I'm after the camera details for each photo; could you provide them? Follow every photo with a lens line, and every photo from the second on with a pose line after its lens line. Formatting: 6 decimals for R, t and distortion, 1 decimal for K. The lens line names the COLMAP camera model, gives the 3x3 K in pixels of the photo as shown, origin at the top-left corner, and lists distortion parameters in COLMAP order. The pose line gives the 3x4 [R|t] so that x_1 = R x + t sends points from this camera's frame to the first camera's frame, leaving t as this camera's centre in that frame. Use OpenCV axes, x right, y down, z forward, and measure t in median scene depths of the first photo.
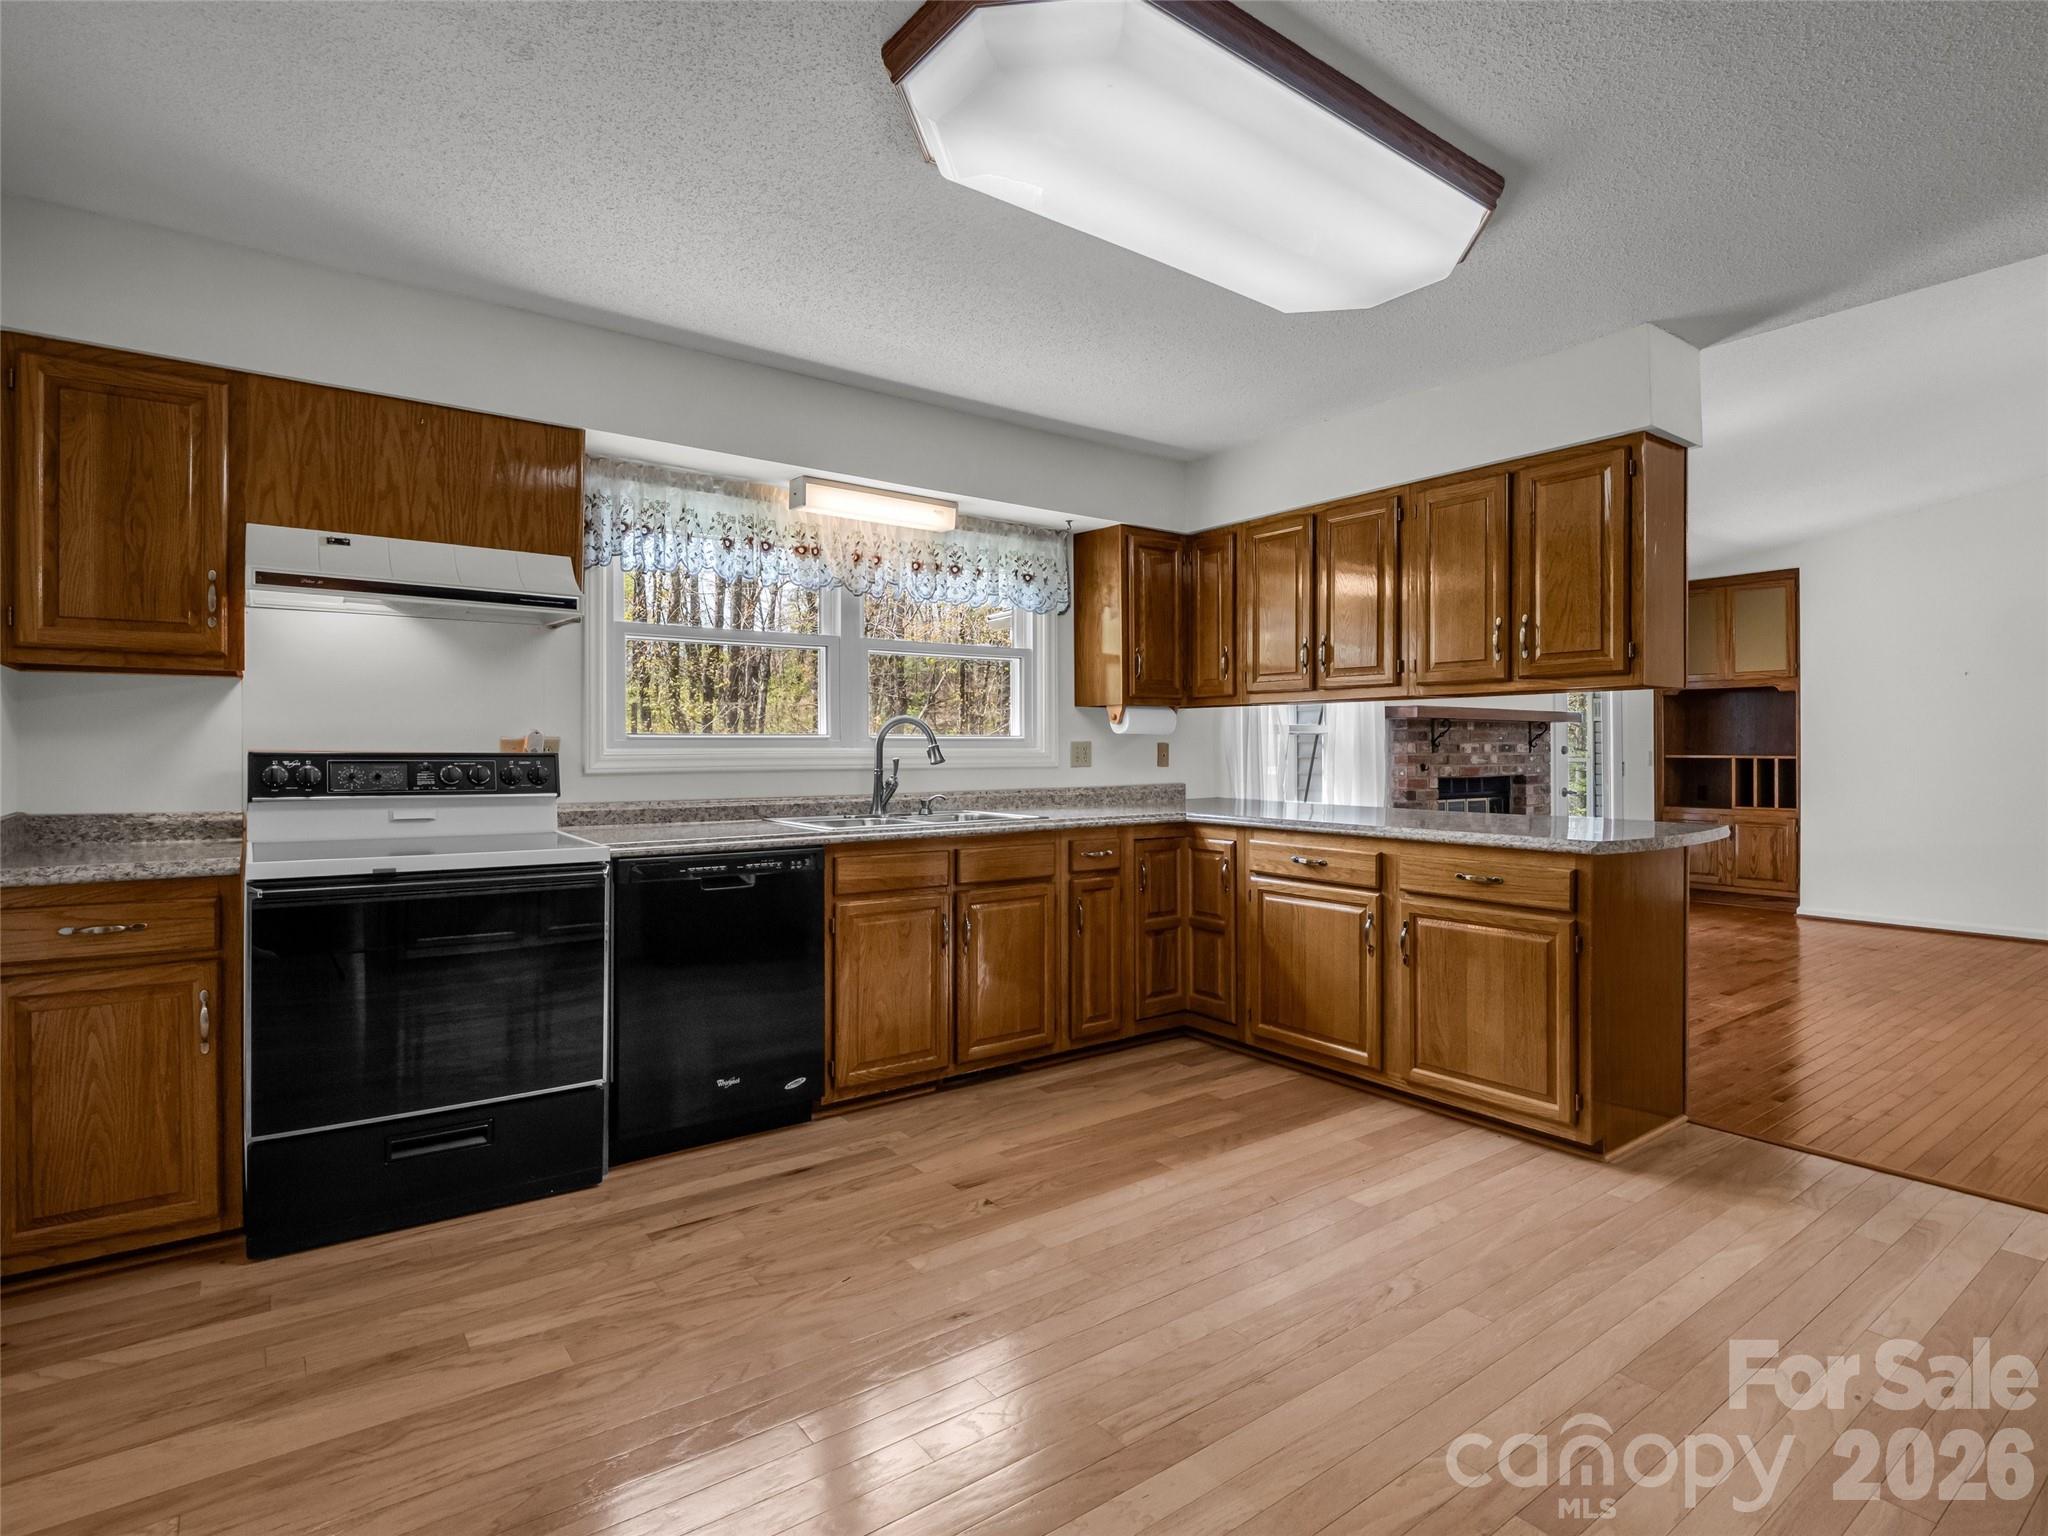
lens RADIAL K [[999.9, 0, 1022.4], [0, 999.9, 749.2], [0, 0, 1]] dist [-0.008466, -0.001758]
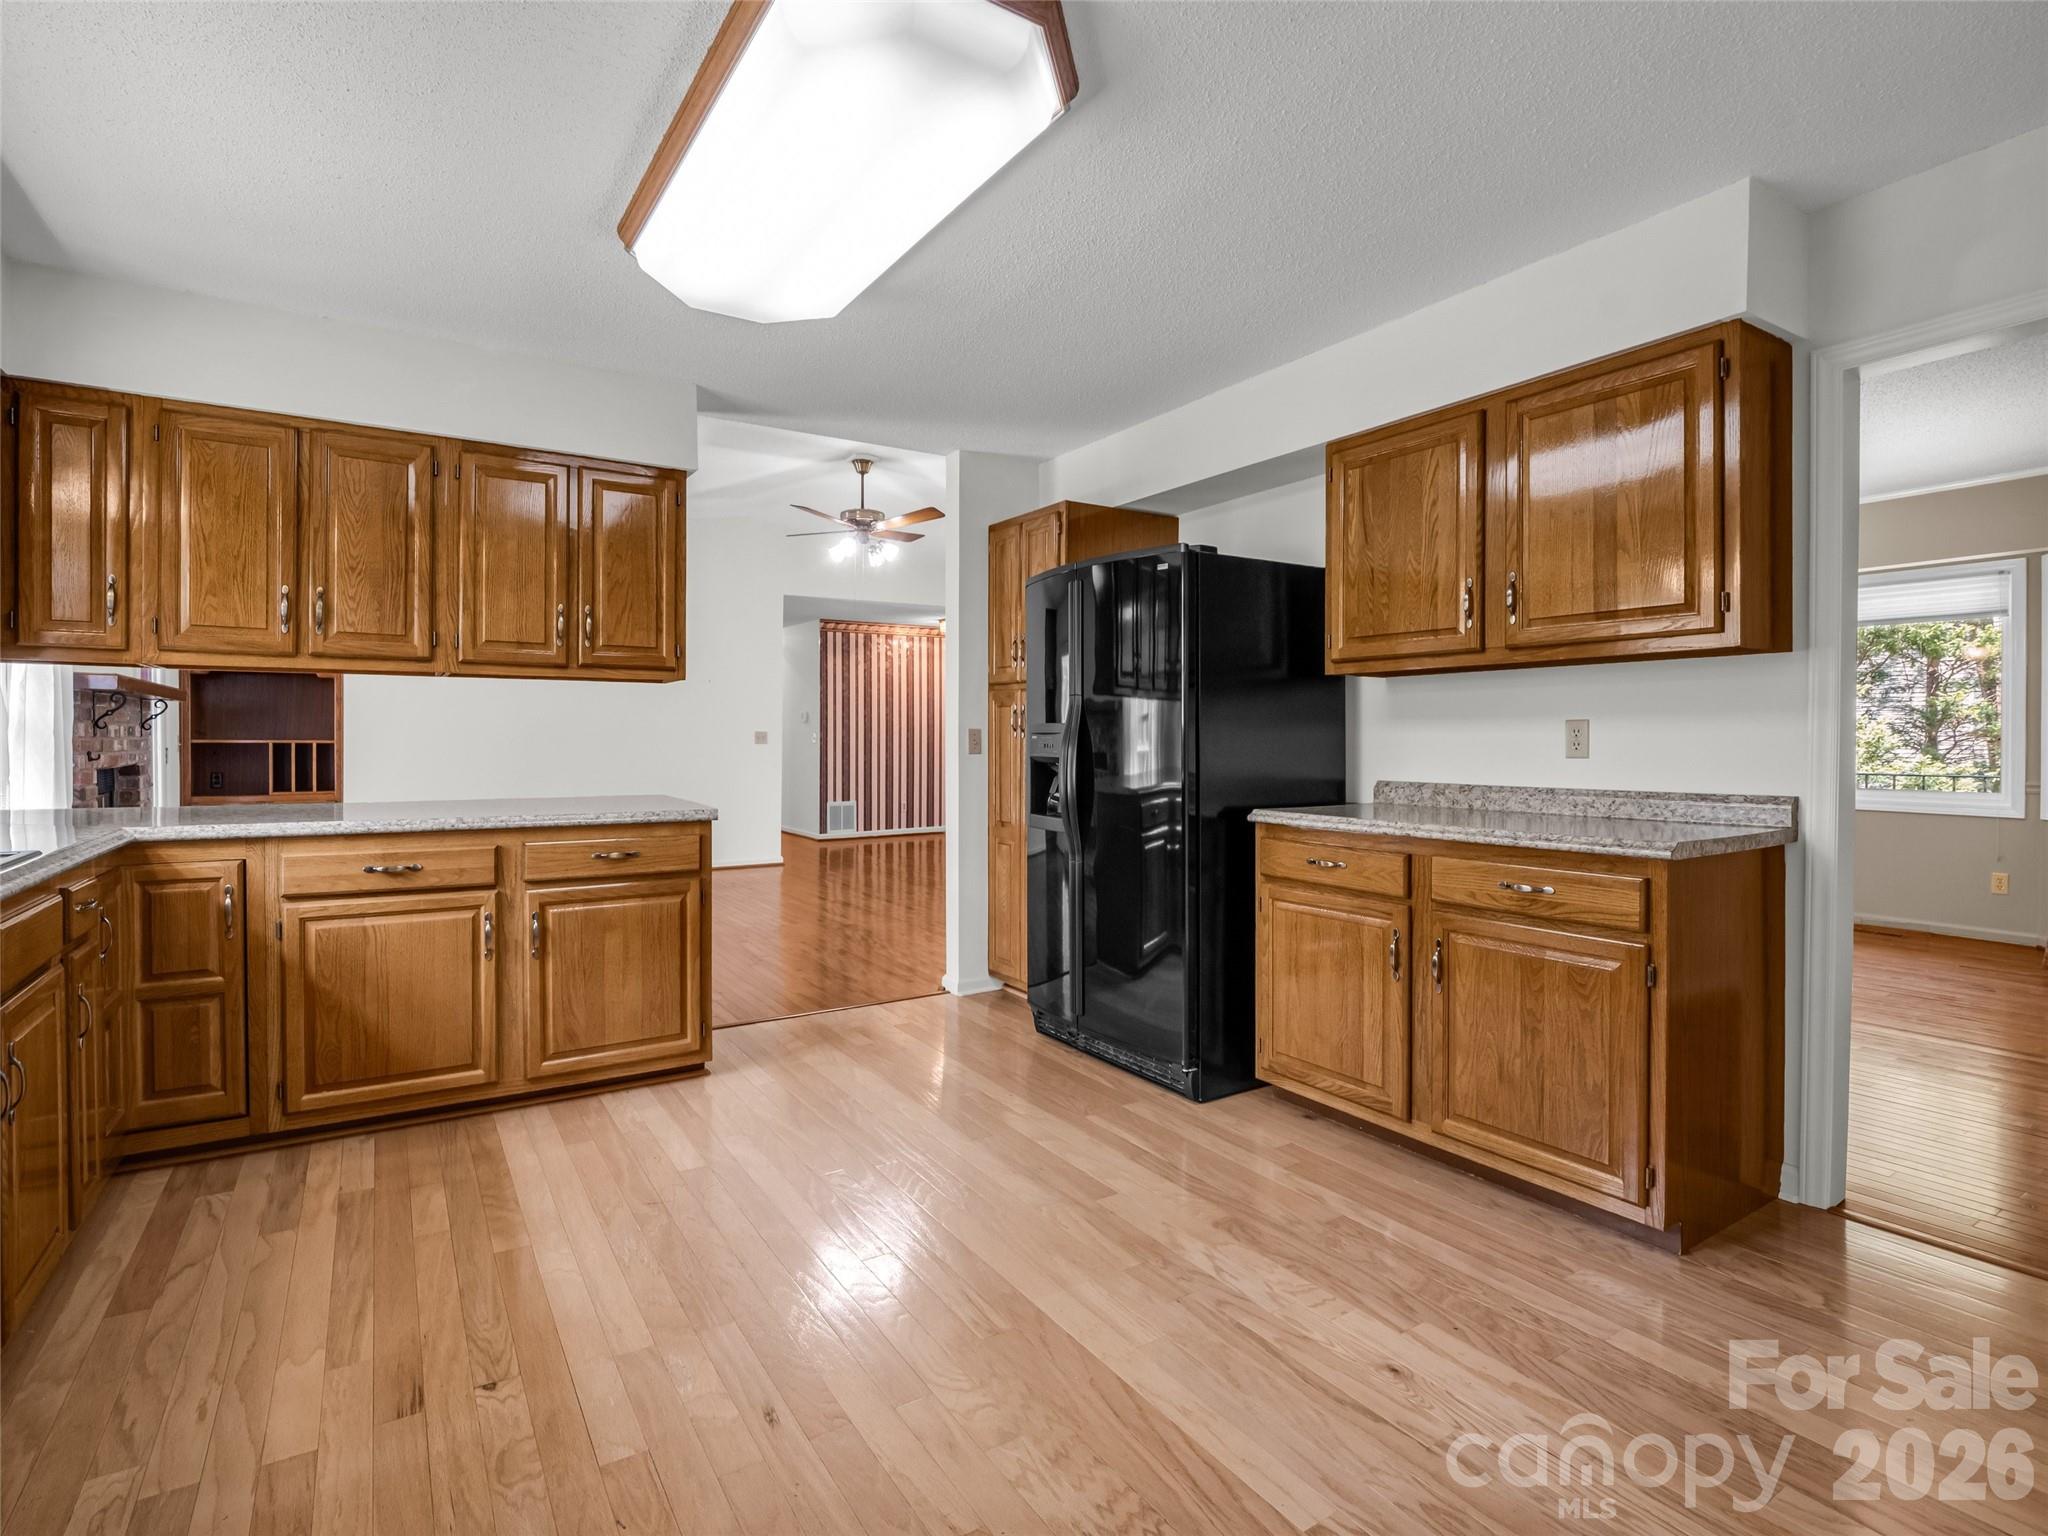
lens RADIAL K [[1062.5, 0, 992.3], [0, 1062.5, 745.7], [0, 0, 1]] dist [-0.003863, -0.000774]
pose [[0.086259, -0.007543, 0.996244, -0.574241], [-0.002694, 0.999966, 0.007804, 0.003389], [-0.996269, -0.003357, 0.086236, 0.464239]]
